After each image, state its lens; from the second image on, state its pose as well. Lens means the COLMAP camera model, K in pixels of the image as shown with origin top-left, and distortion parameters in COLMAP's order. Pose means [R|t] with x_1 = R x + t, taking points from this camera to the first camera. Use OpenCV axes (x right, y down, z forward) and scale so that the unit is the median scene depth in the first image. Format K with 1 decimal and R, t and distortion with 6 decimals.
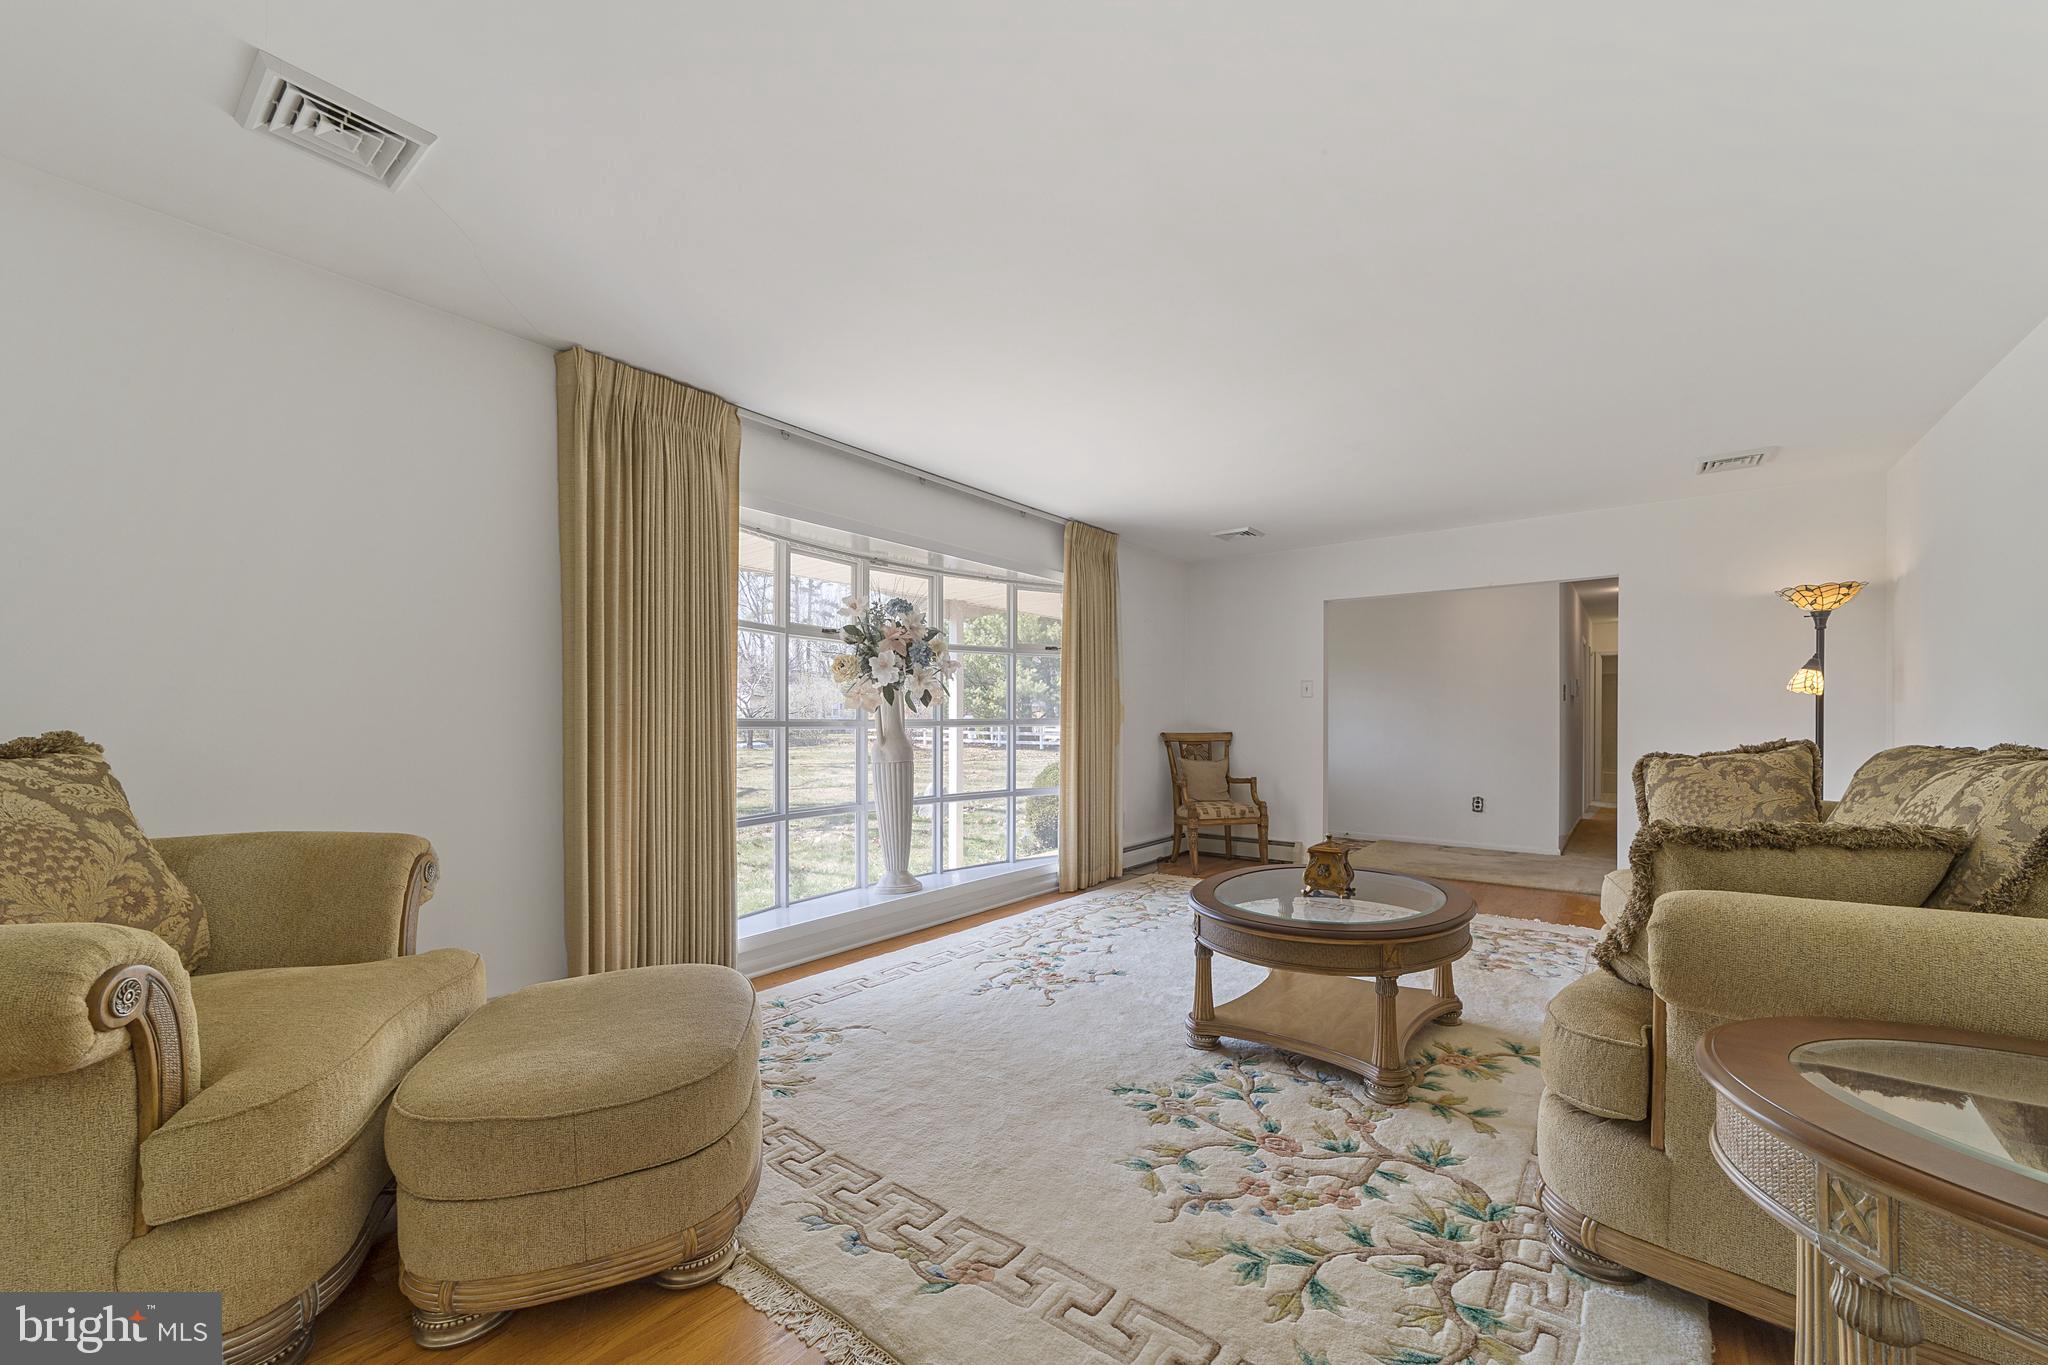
lens RADIAL K [[807.5, 0, 995.6], [0, 807.5, 718.6], [0, 0, 1]] dist [-0.038591, 0.000077]
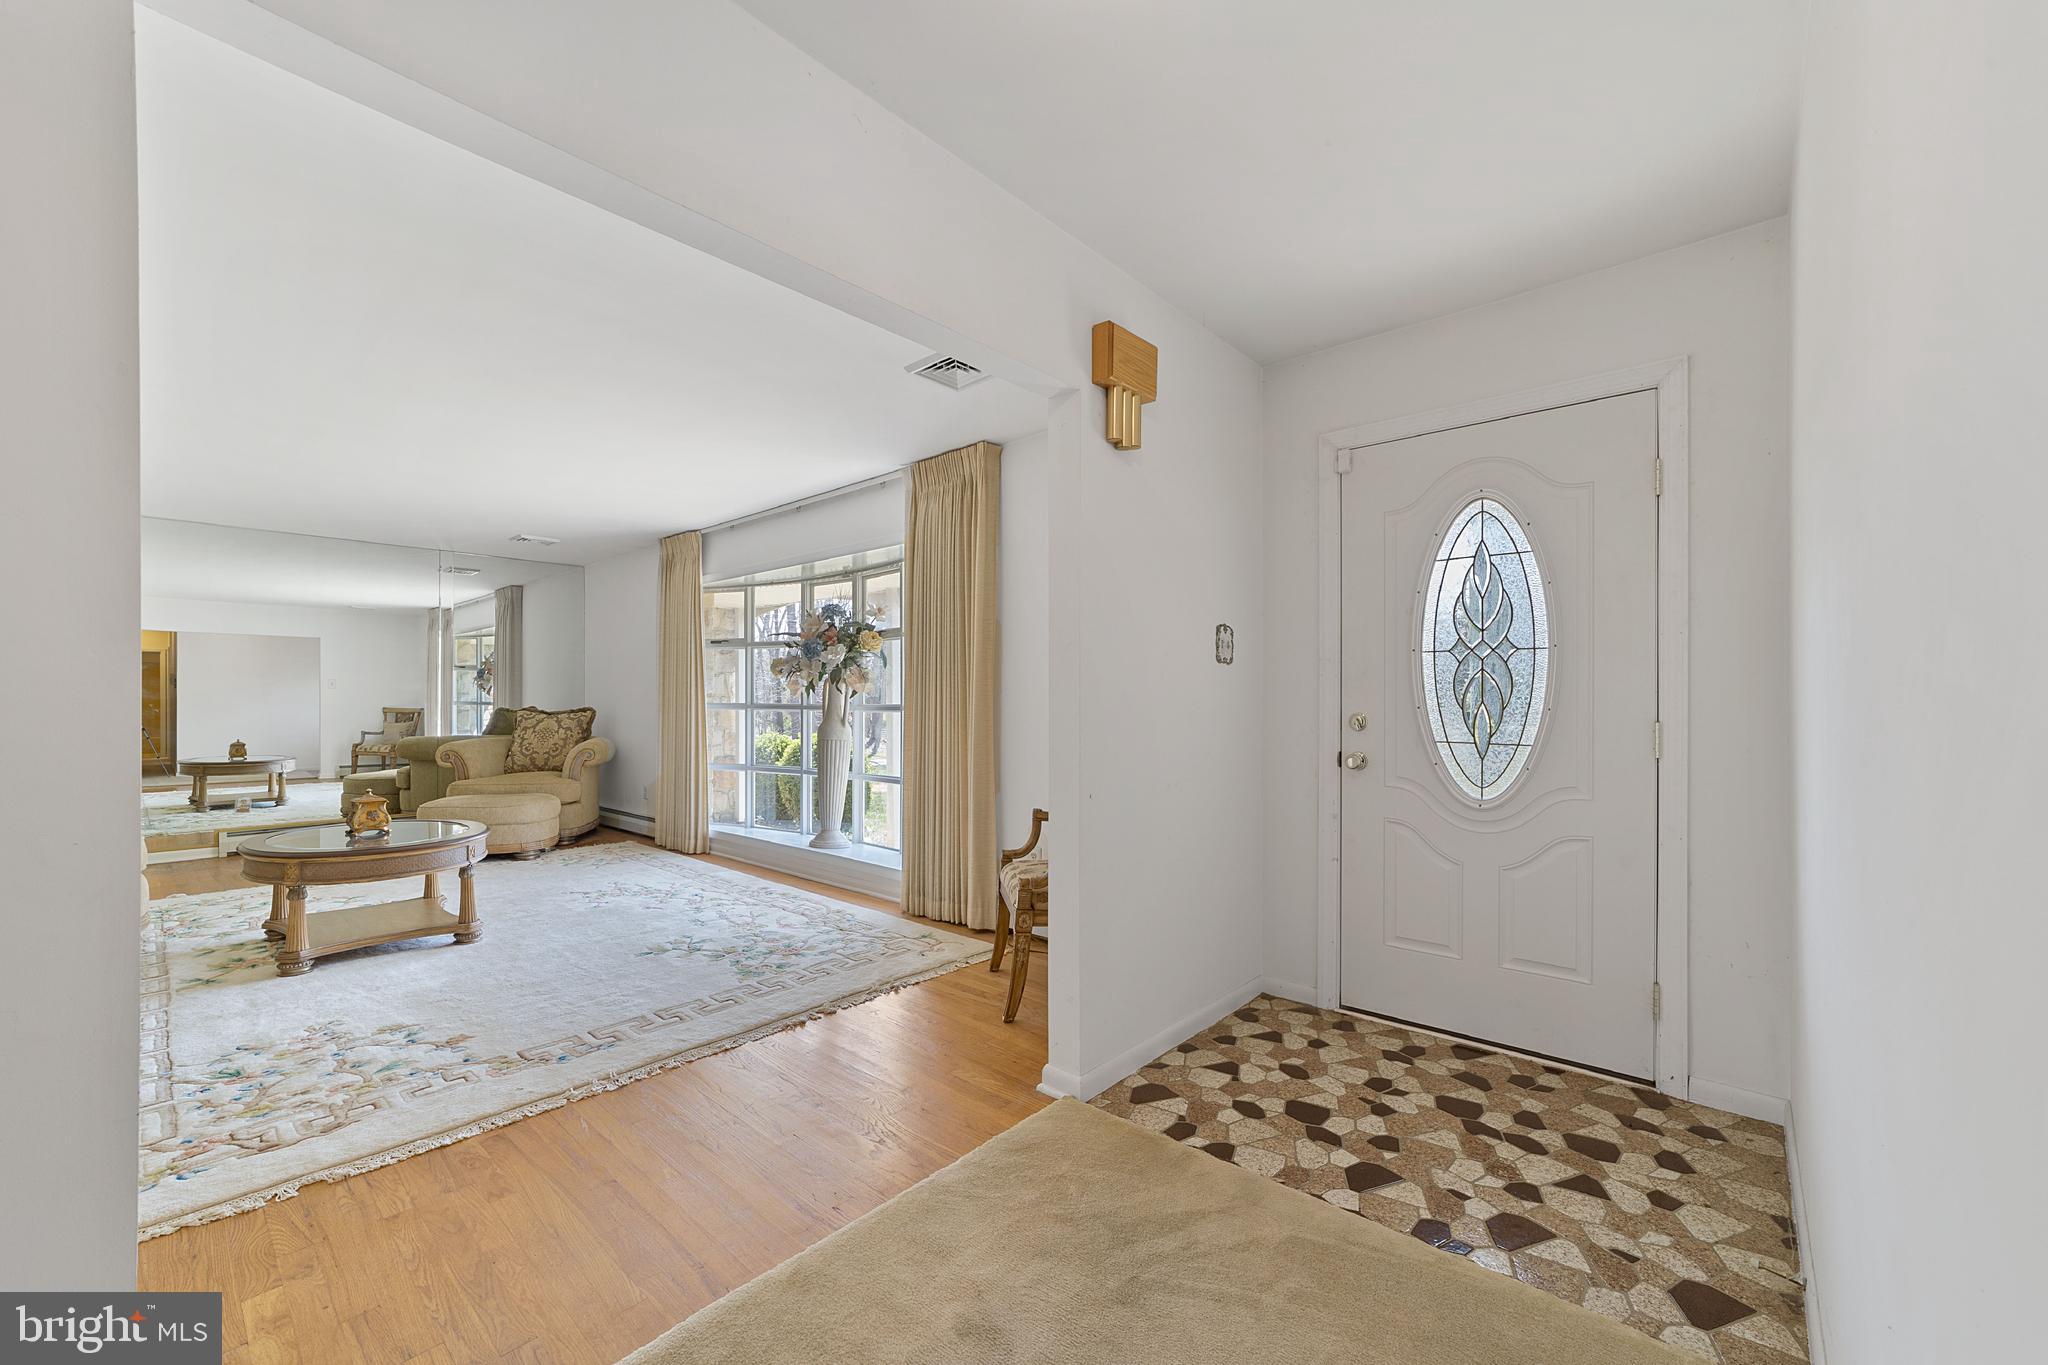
lens RADIAL K [[806.9, 0, 1021.0], [0, 806.9, 700.6], [0, 0, 1]] dist [0.000551, 0.000402]
pose [[-0.044000, -0.002485, -0.999028, 1.239387], [-0.002569, 0.999994, -0.002374, -0.003343], [0.999028, 0.002462, -0.044006, 1.547513]]
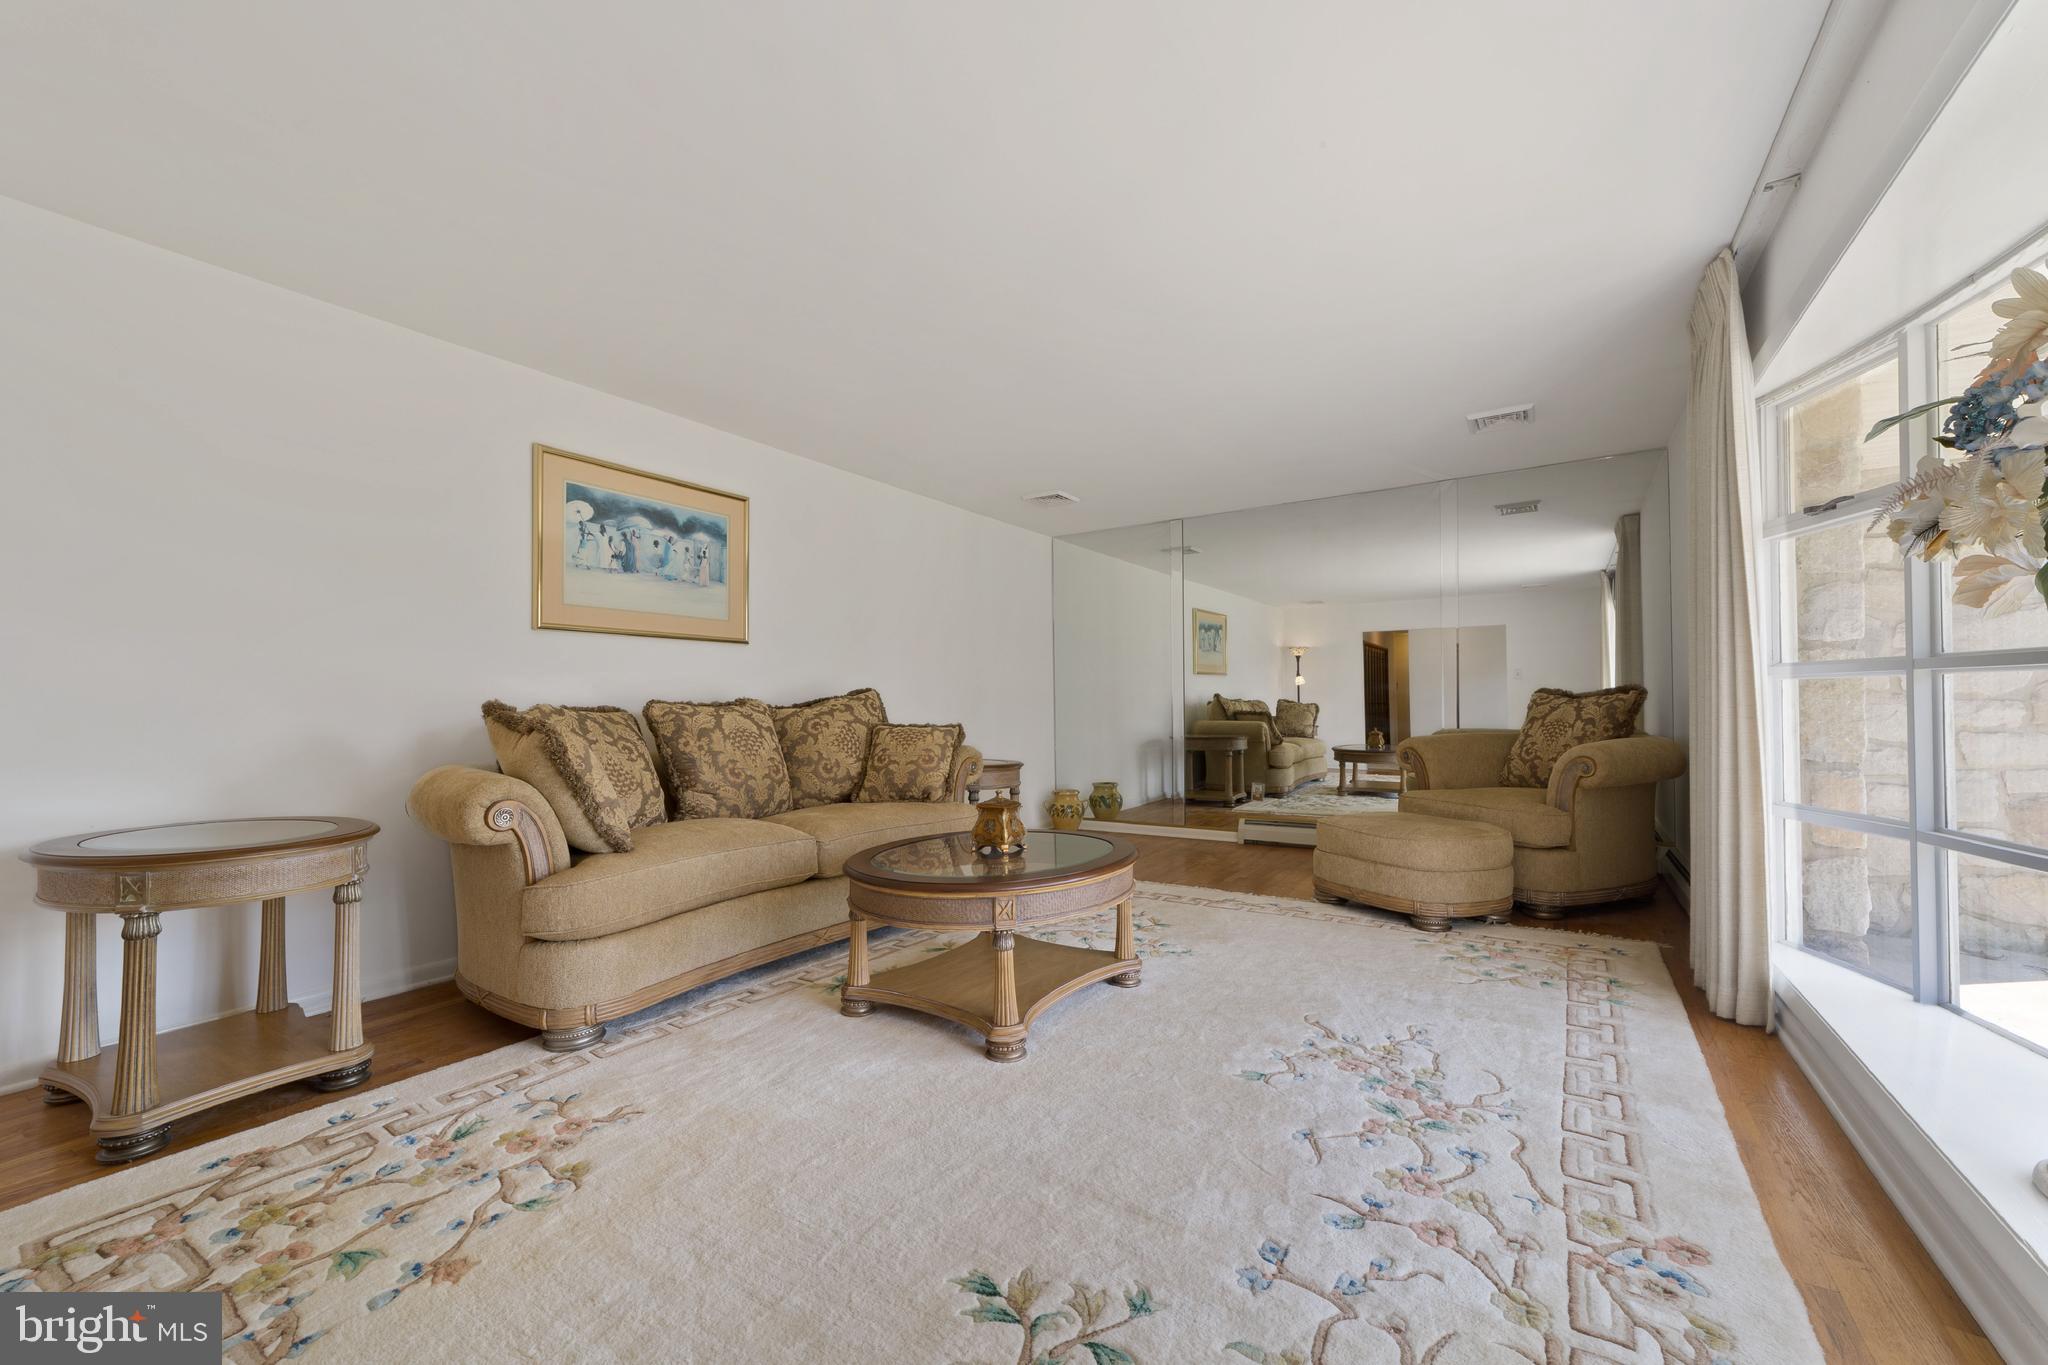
lens RADIAL K [[806.9, 0, 1021.0], [0, 806.9, 700.6], [0, 0, 1]] dist [0.000551, 0.000402]
pose [[-0.994171, 0.009147, -0.107426, 0.356490], [0.009761, 0.999939, -0.005199, 0.028457], [0.107372, -0.006217, -0.994200, 1.436037]]
